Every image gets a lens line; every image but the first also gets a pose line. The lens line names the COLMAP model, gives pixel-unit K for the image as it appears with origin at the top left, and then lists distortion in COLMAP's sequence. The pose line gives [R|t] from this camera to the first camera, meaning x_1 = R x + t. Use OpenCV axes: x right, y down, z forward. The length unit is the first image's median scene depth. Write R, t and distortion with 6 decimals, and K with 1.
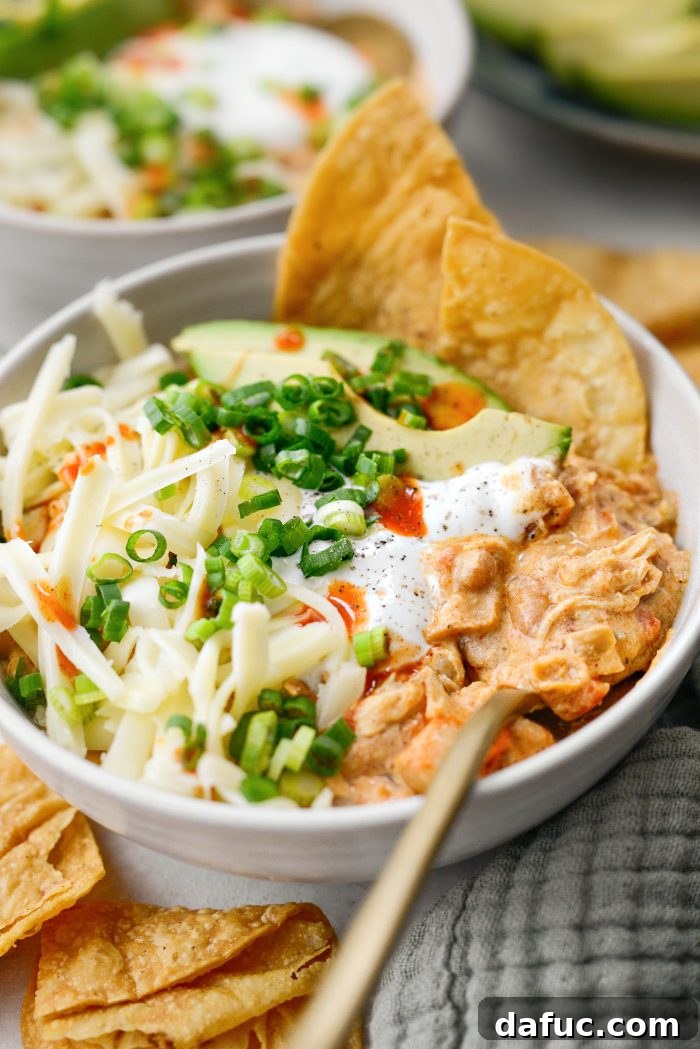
lens RADIAL K [[1646.6, 0, 350.0], [0, 1646.6, 524.5], [0, 0, 1]] dist [-0.010252, 0.067650]
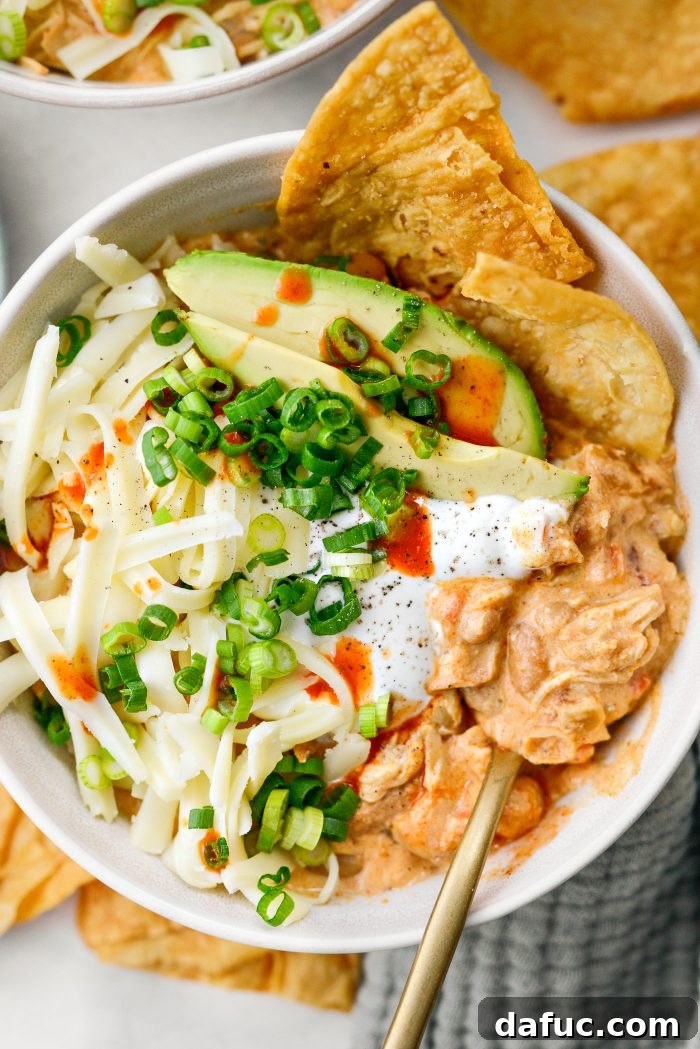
lens RADIAL K [[1646.6, 0, 350.0], [0, 1646.6, 524.5], [0, 0, 1]] dist [-0.010252, 0.067650]
pose [[0.999789, 0.012840, 0.016064, -0.022168], [-0.020223, 0.755762, 0.654534, -0.706273], [-0.003737, -0.654721, 0.755862, 0.271008]]
